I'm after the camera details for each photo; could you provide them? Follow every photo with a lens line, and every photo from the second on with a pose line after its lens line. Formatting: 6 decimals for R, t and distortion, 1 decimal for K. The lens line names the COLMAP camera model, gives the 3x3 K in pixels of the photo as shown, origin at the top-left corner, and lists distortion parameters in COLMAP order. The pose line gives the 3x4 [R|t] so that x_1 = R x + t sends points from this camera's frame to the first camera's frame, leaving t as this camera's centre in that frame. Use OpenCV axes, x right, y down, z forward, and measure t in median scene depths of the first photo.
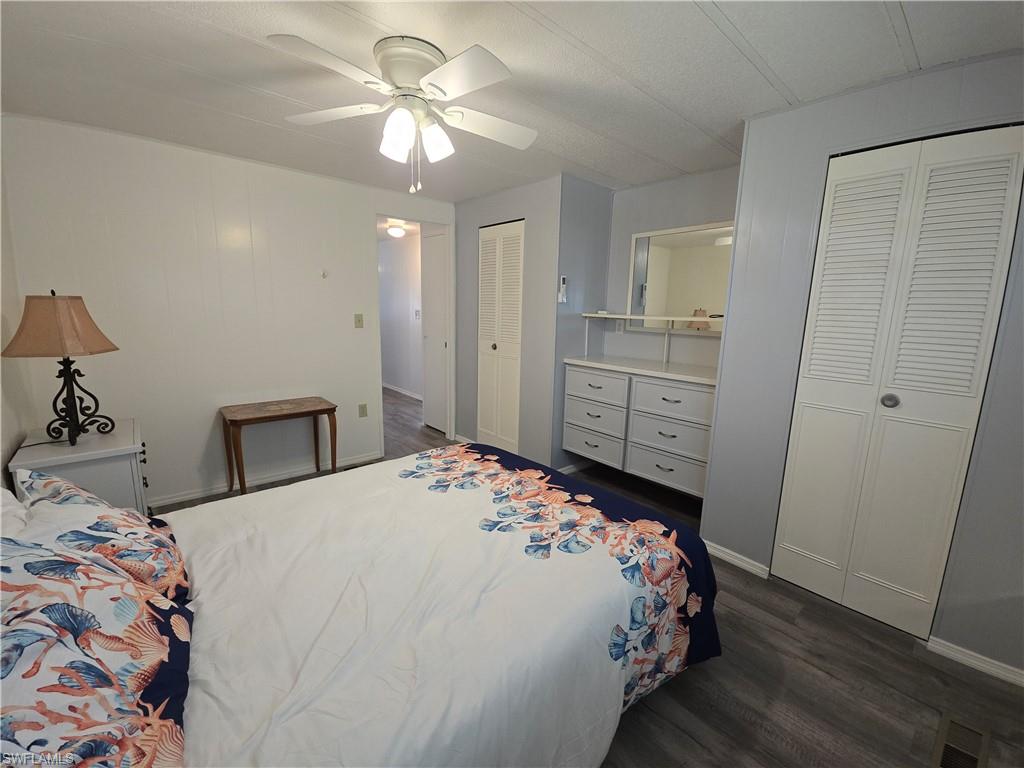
lens RADIAL K [[424.4, 0, 524.3], [0, 424.4, 380.2], [0, 0, 1]] dist [0.025438, -0.021302]
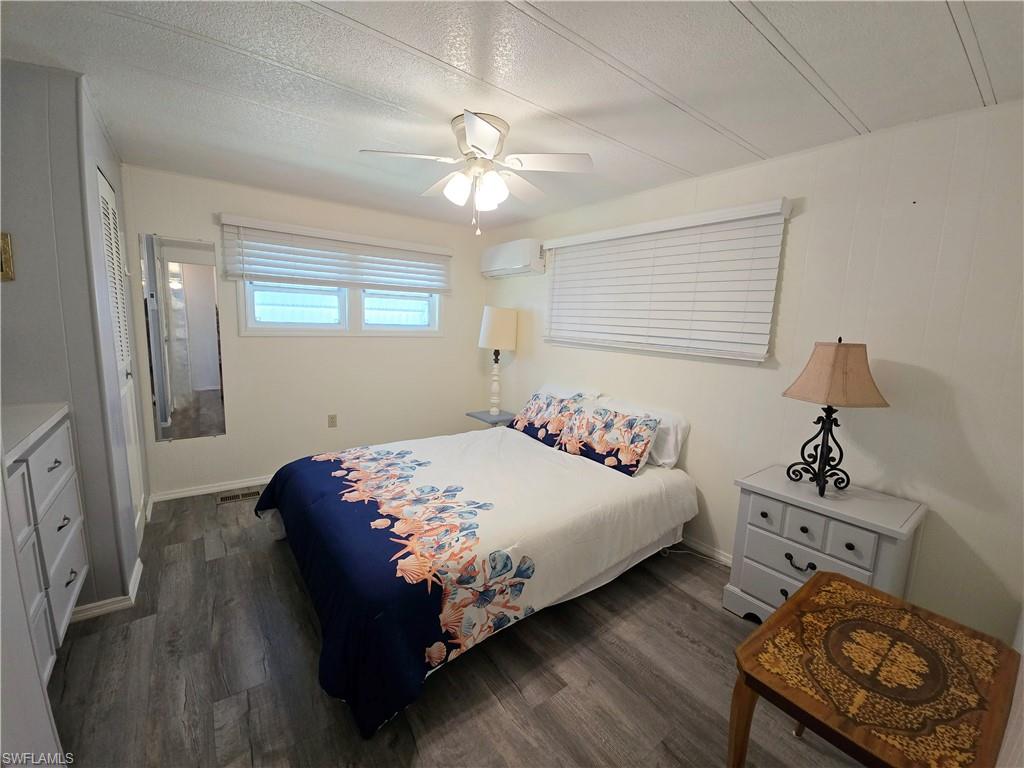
lens RADIAL K [[418.5, 0, 522.1], [0, 418.5, 381.4], [0, 0, 1]] dist [0.002513, 0.000413]
pose [[-0.994872, -0.074819, 0.068051, -0.433122], [-0.049761, 0.947890, 0.314689, -0.369647], [-0.088049, 0.309689, -0.946752, 1.936367]]
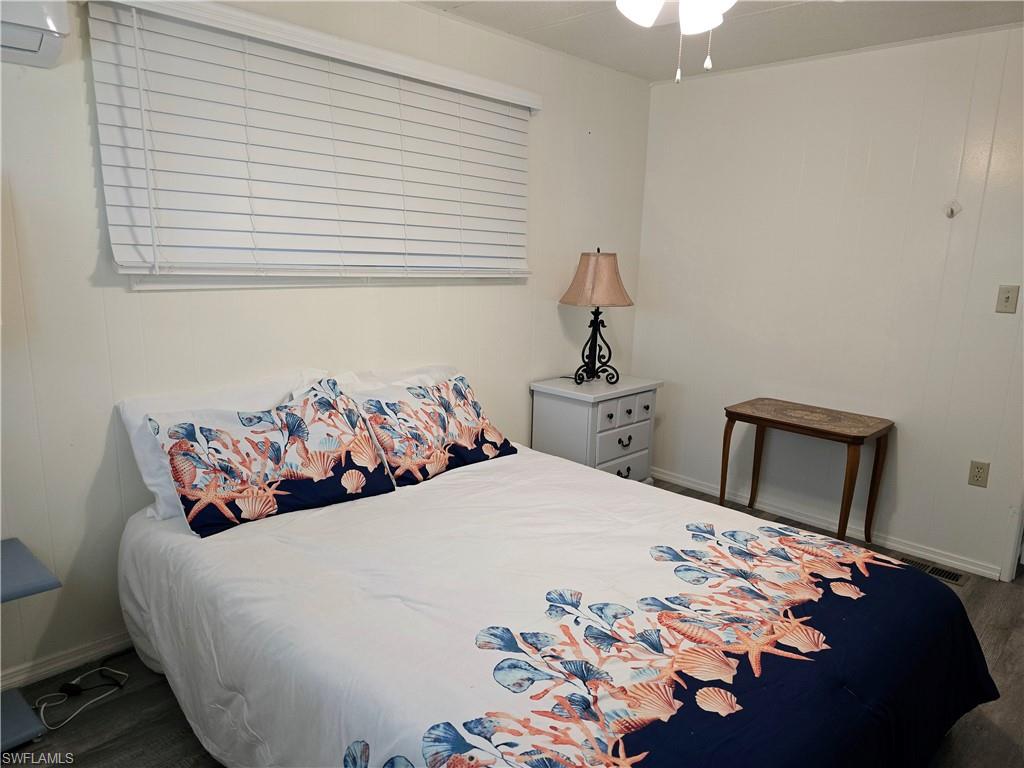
lens RADIAL K [[686.0, 0, 503.8], [0, 686.0, 385.5], [0, 0, 1]] dist [0.063766, -0.056677]
pose [[0.047986, 0.171580, -0.984001, 0.734161], [-0.195867, 0.967626, 0.159173, -0.096825], [0.979456, 0.185095, 0.080039, 0.642953]]
